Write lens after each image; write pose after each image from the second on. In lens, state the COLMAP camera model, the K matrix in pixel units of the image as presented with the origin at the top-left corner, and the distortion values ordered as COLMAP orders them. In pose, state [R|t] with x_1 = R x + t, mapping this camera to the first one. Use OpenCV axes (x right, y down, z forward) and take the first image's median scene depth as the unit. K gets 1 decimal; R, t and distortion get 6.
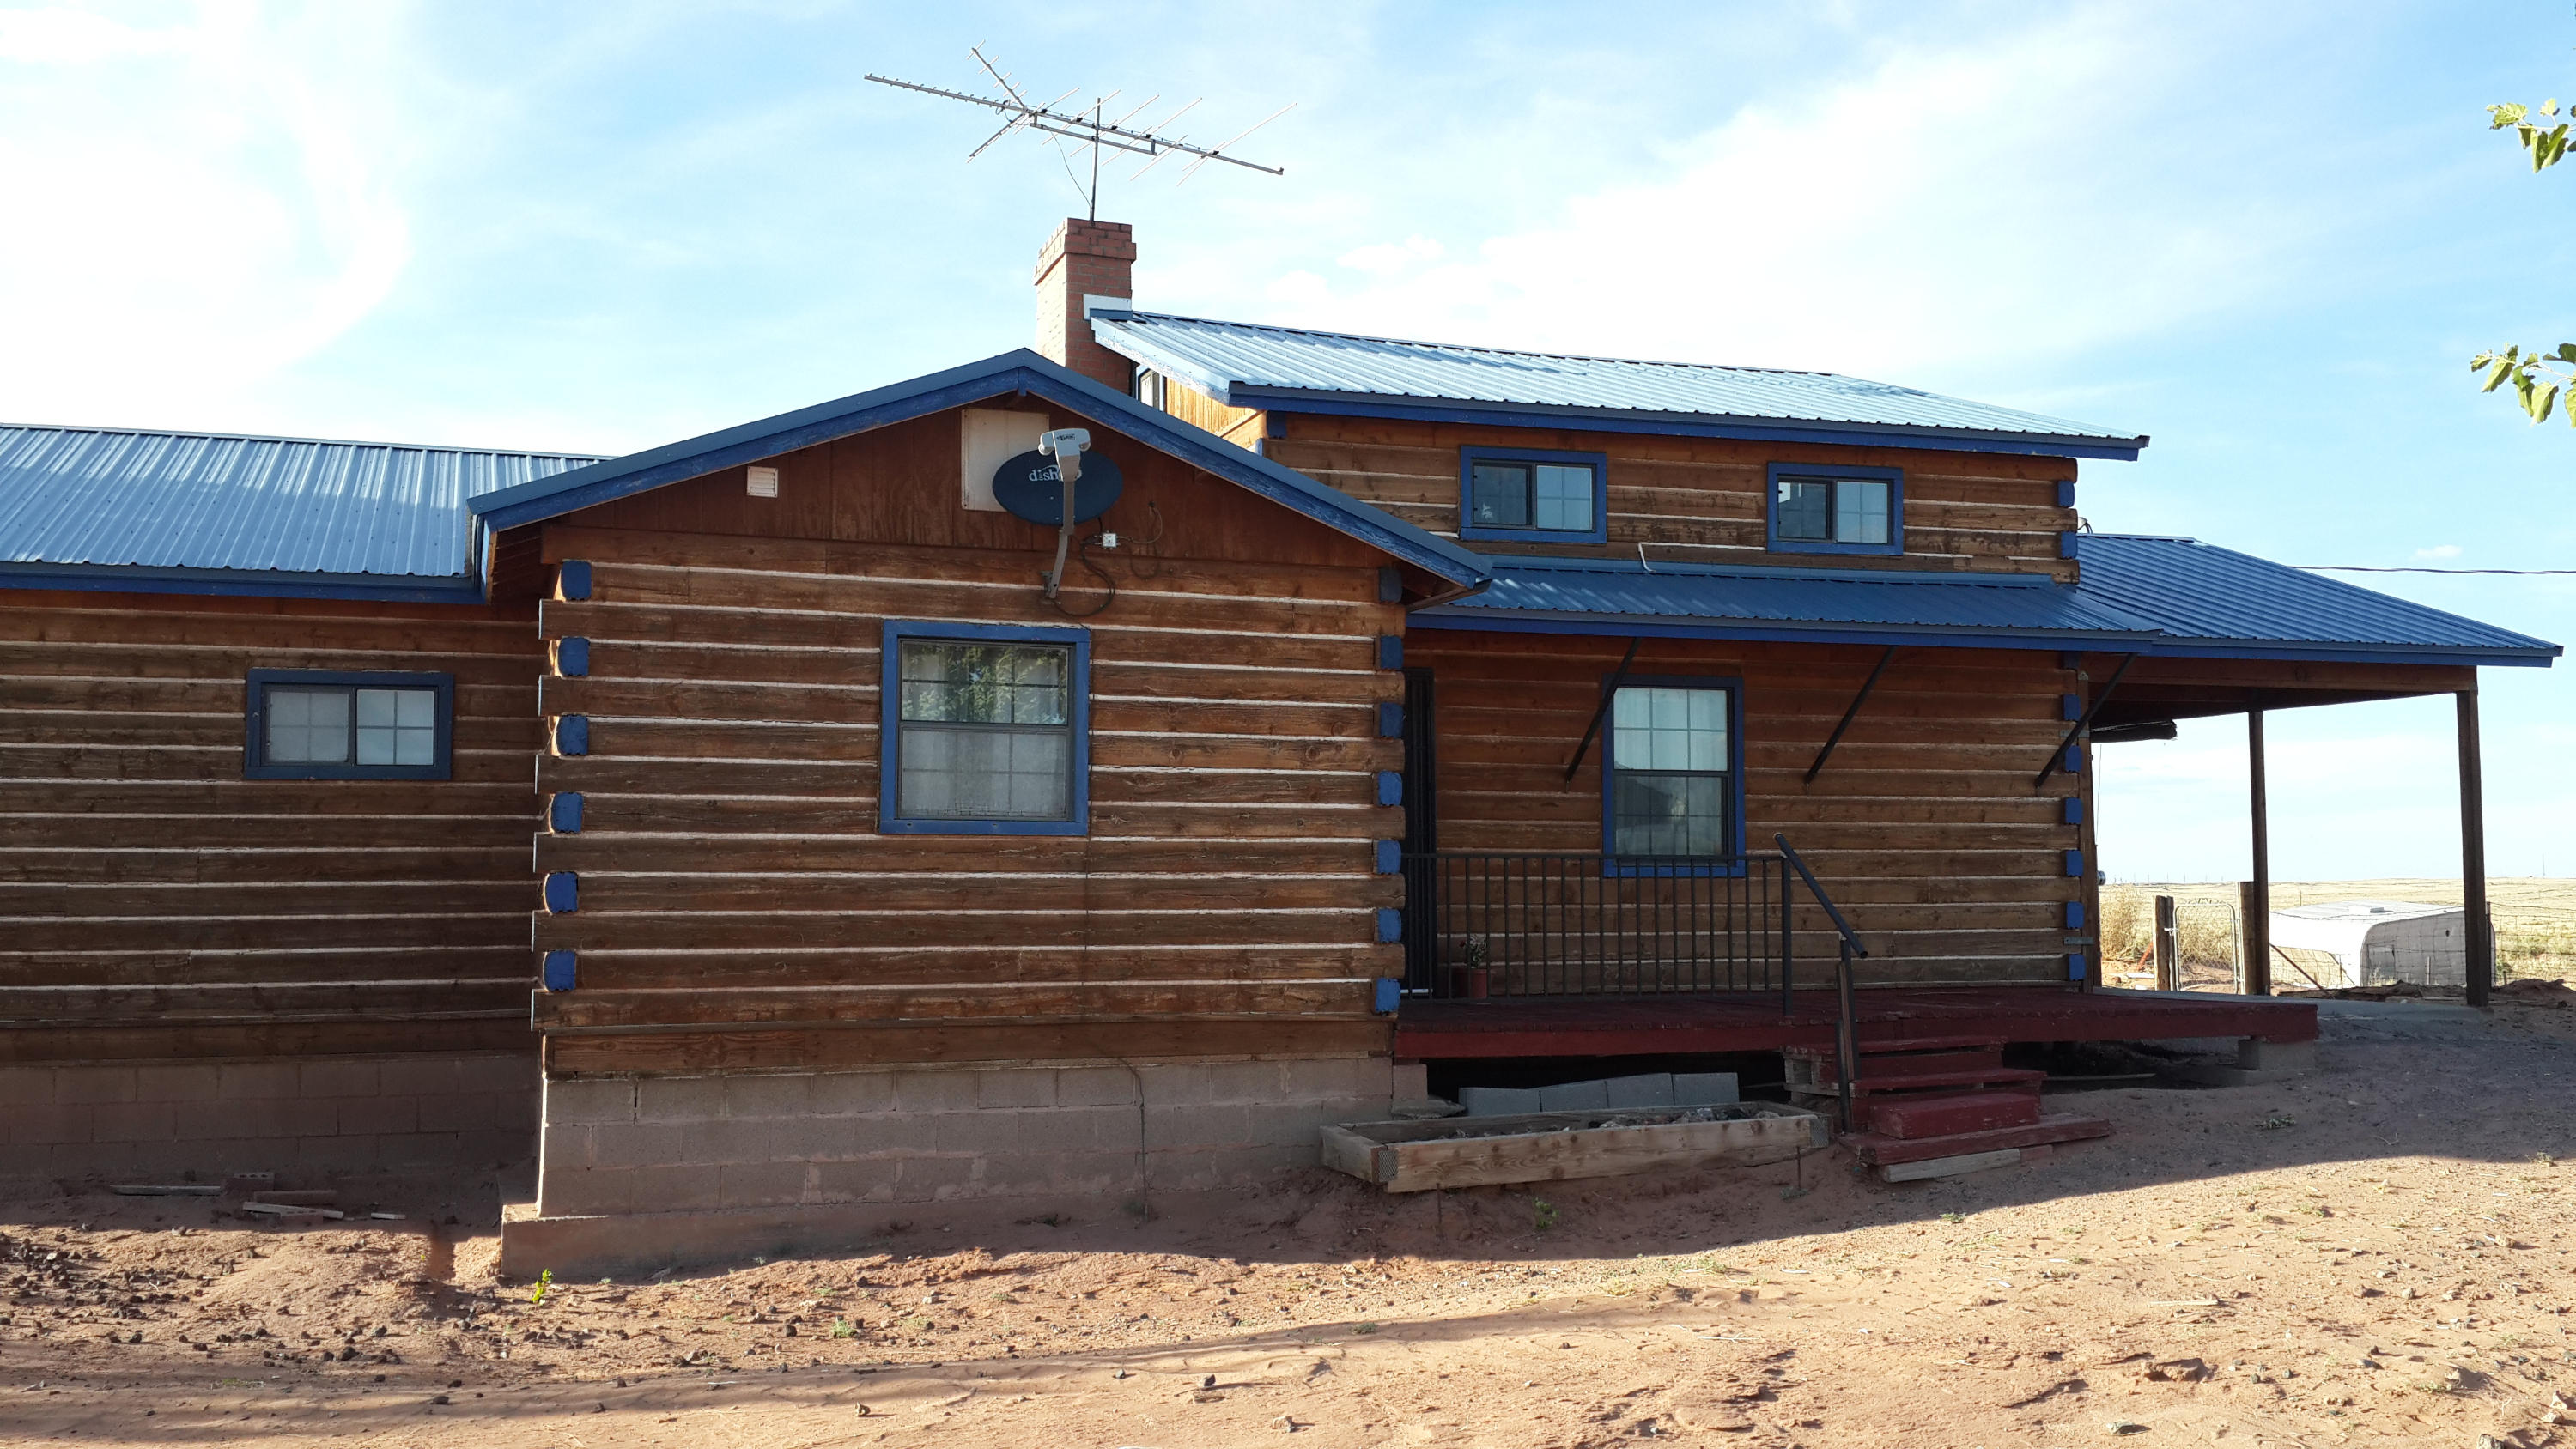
lens RADIAL K [[2386.7, 0, 1301.2], [0, 2386.7, 720.7], [0, 0, 1]] dist [0.071548, 0.000000]
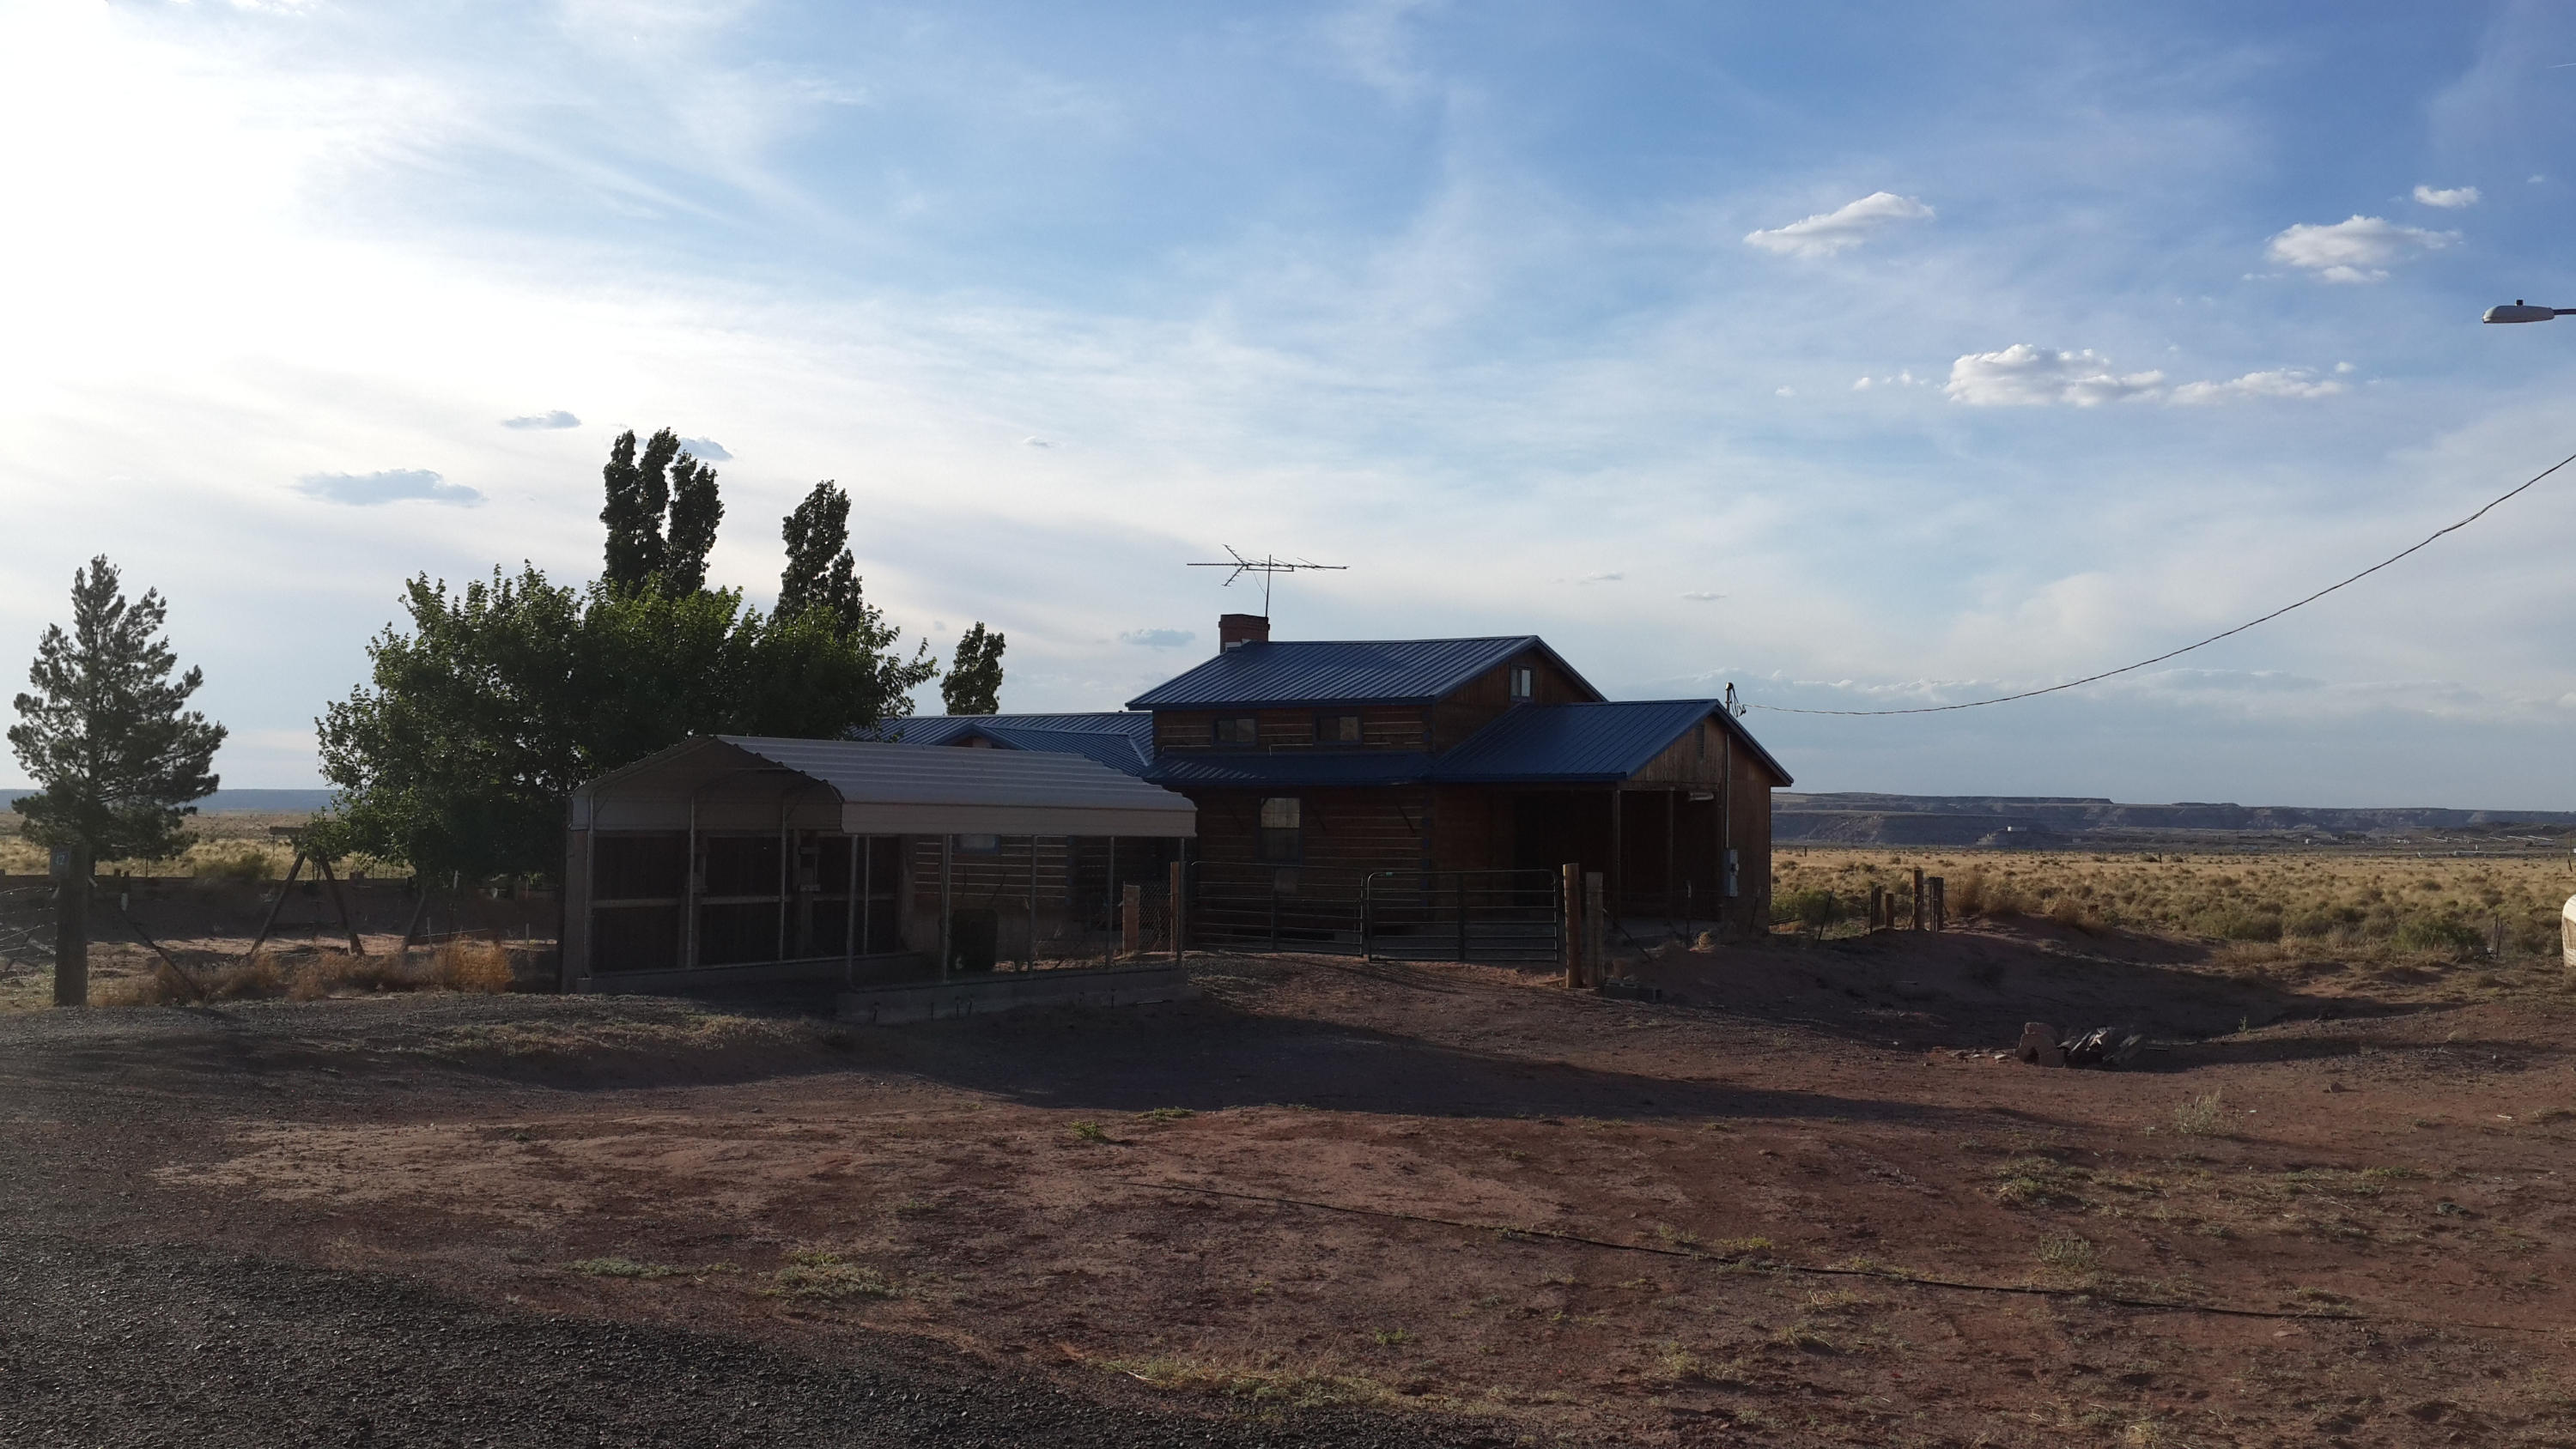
lens RADIAL K [[2386.7, 0, 1335.7], [0, 2386.7, 724.8], [0, 0, 1]] dist [0.071548, 0.000000]
pose [[0.649942, -0.021622, -0.759676, 2.856406], [0.047493, 0.998797, 0.012205, -0.159925], [0.758498, -0.044011, 0.650187, -0.919980]]
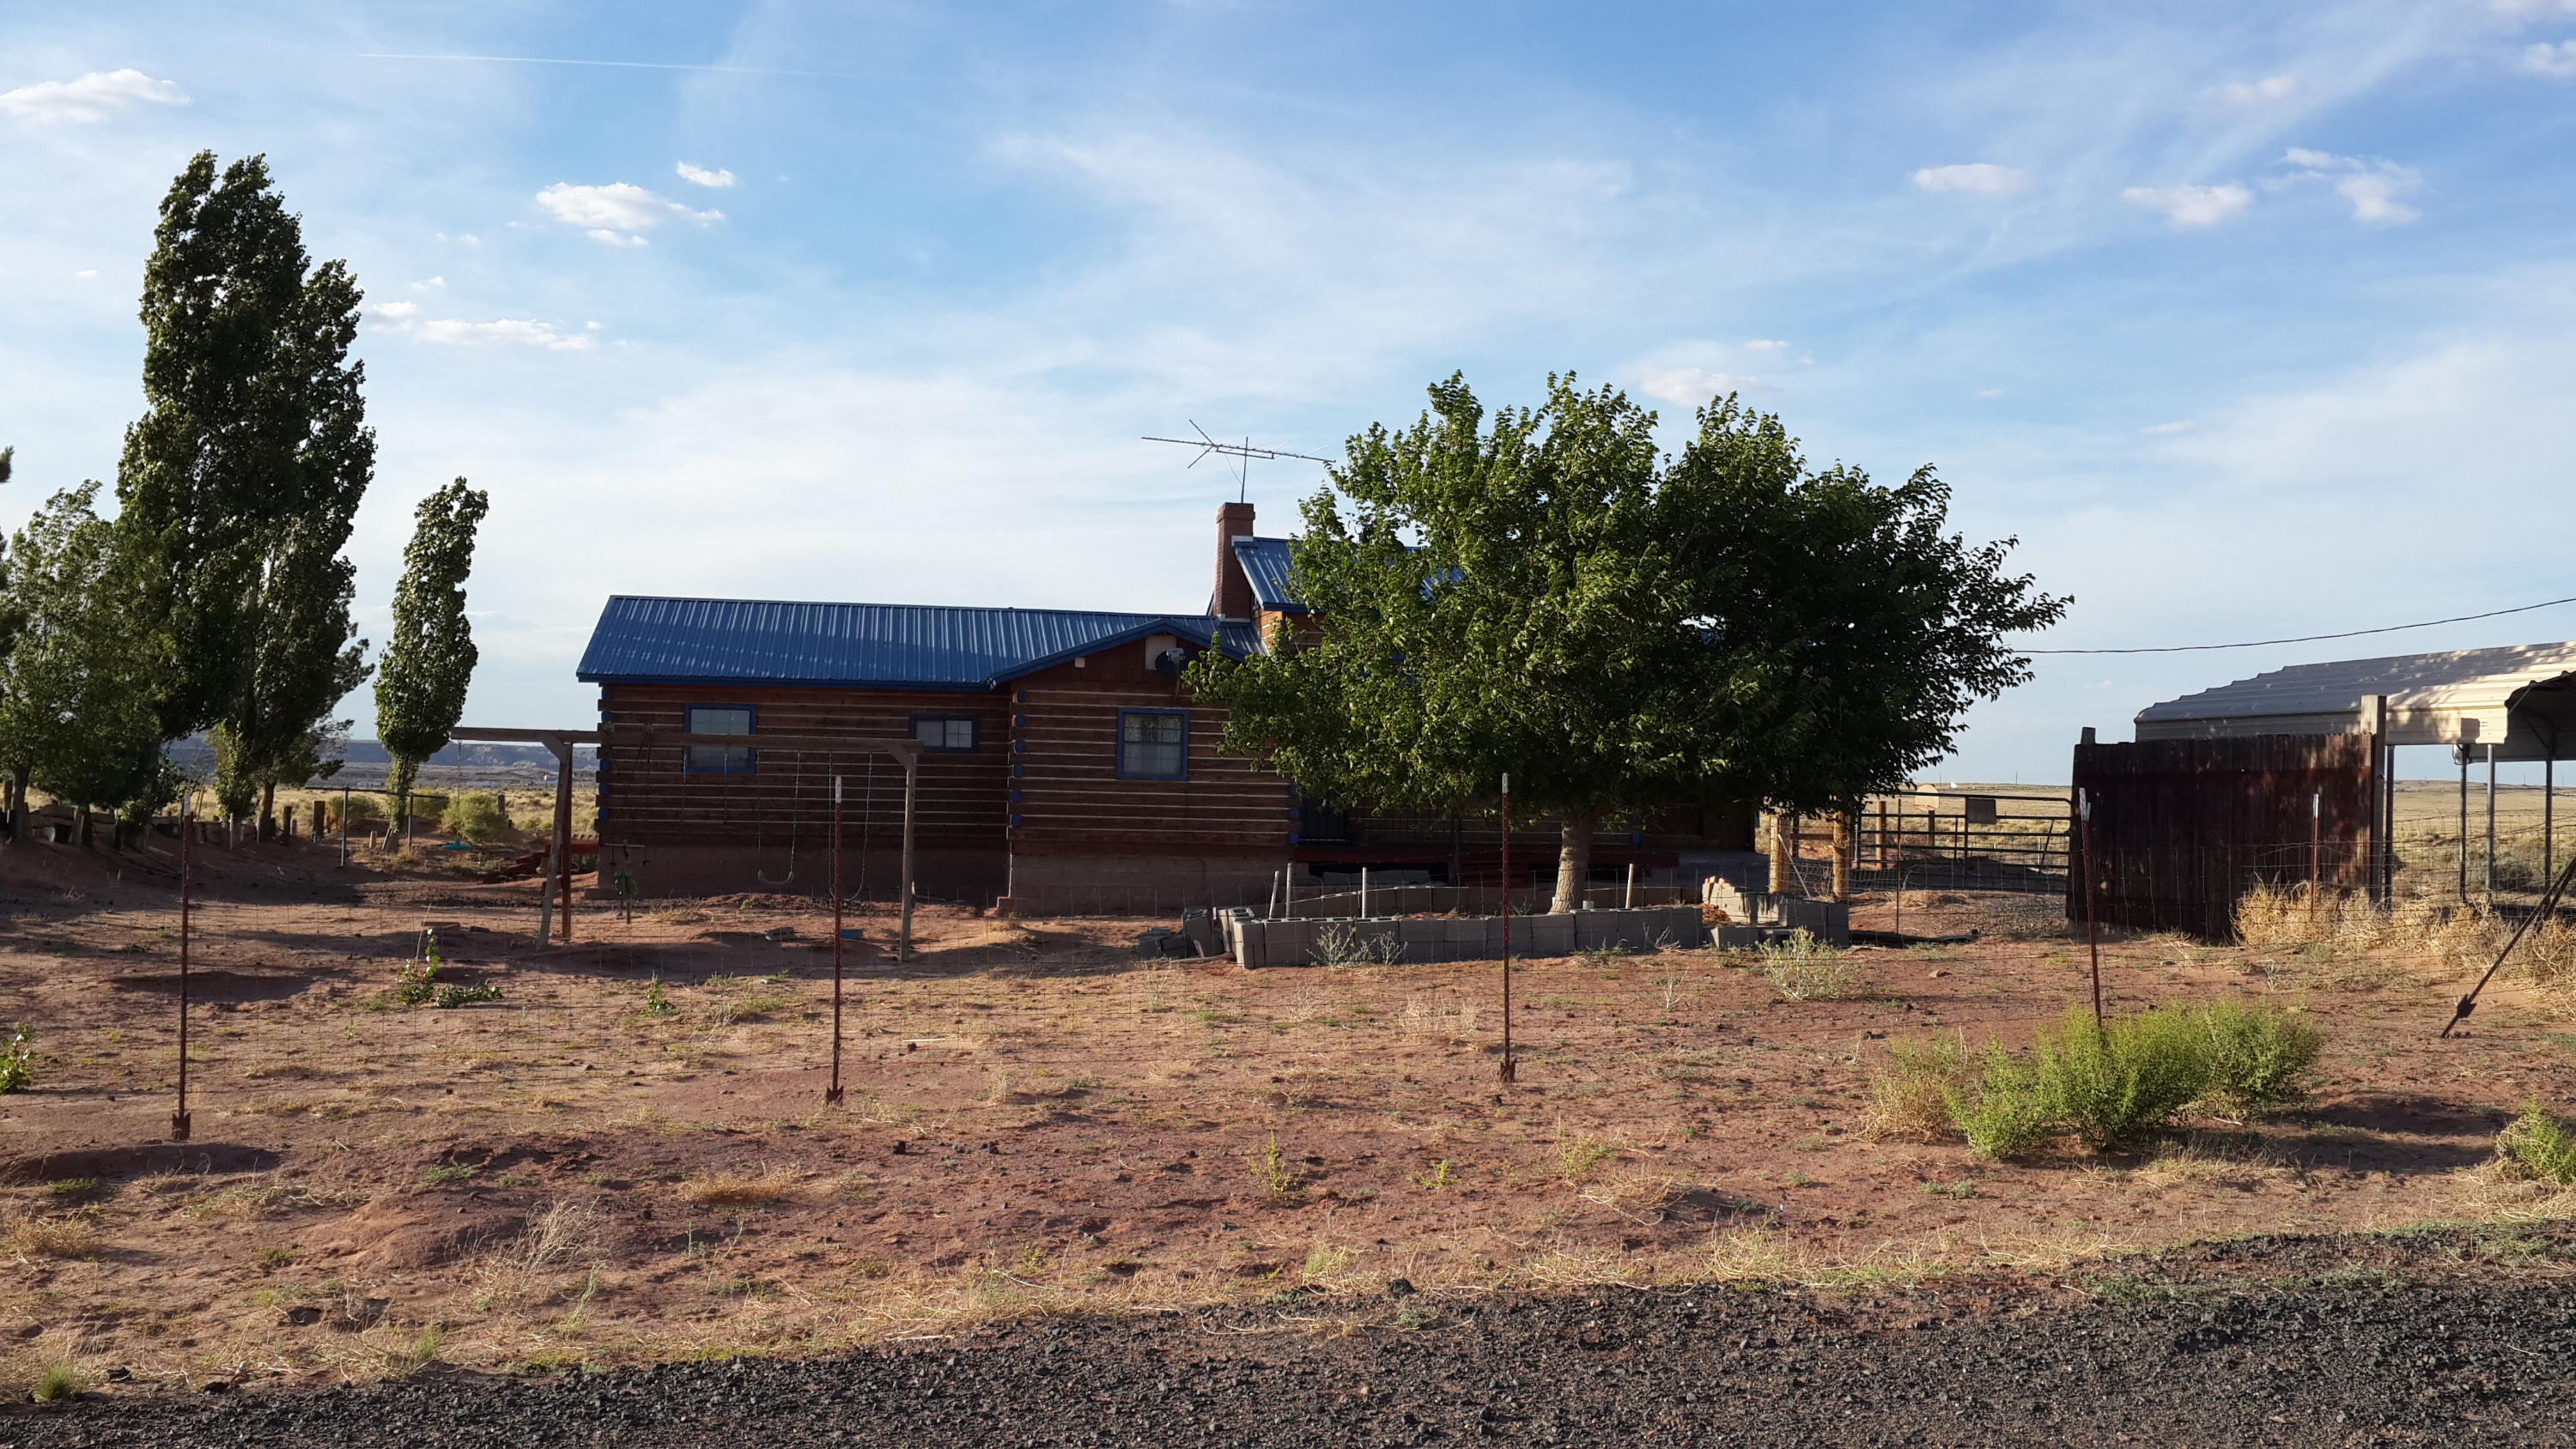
lens RADIAL K [[2386.7, 0, 1266.4], [0, 2386.7, 713.8], [0, 0, 1]] dist [0.071548, 0.000000]
pose [[0.982981, 0.017320, -0.182889, 0.512027], [-0.008675, 0.998811, 0.047967, -0.165855], [0.183502, -0.045564, 0.981963, -1.757554]]
